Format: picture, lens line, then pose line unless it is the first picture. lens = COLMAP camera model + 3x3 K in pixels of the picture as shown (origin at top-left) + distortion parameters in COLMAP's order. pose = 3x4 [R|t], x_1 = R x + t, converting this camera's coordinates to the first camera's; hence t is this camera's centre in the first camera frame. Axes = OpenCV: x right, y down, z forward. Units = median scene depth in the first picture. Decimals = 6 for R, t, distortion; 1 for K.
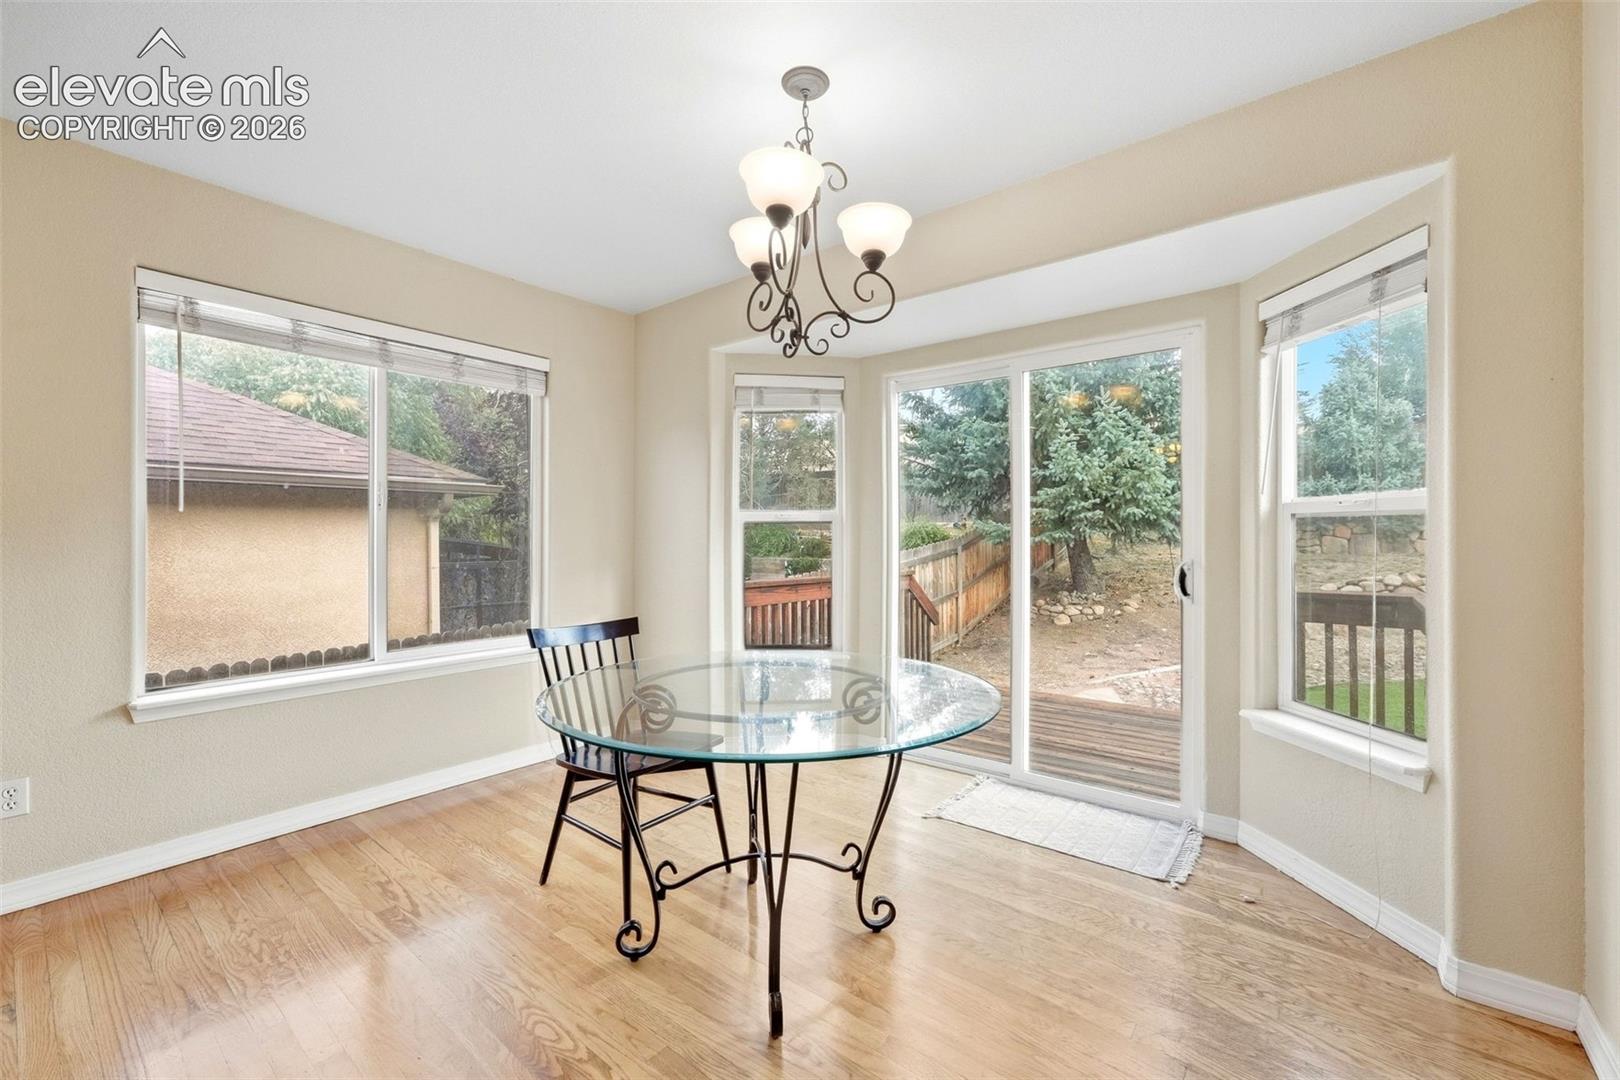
lens RADIAL K [[652.3, 0, 805.0], [0, 652.3, 529.7], [0, 0, 1]] dist [-0.001779, 0.006328]
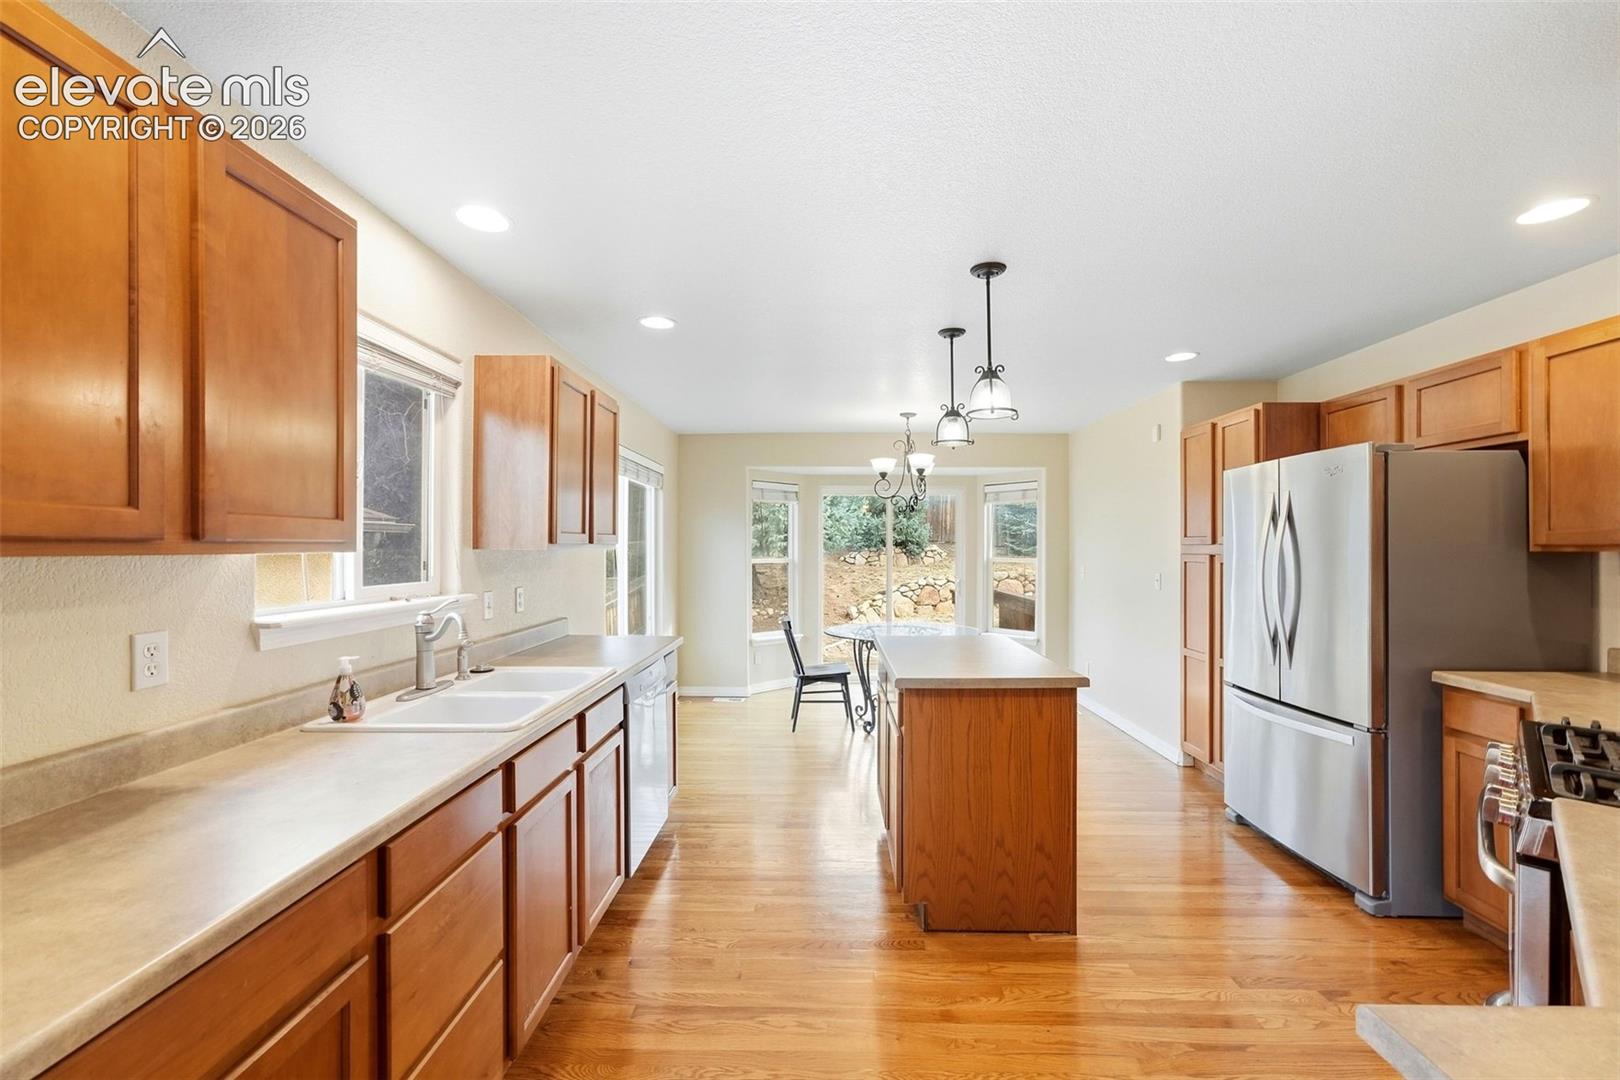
lens RADIAL K [[662.7, 0, 810.0], [0, 662.7, 540.0], [0, 0, 1]] dist [-0.014033, 0.010607]
pose [[0.793873, 0.004700, 0.608066, -1.105685], [-0.003096, 0.999988, -0.003688, -0.073849], [-0.608076, 0.001045, 0.793878, -0.541610]]
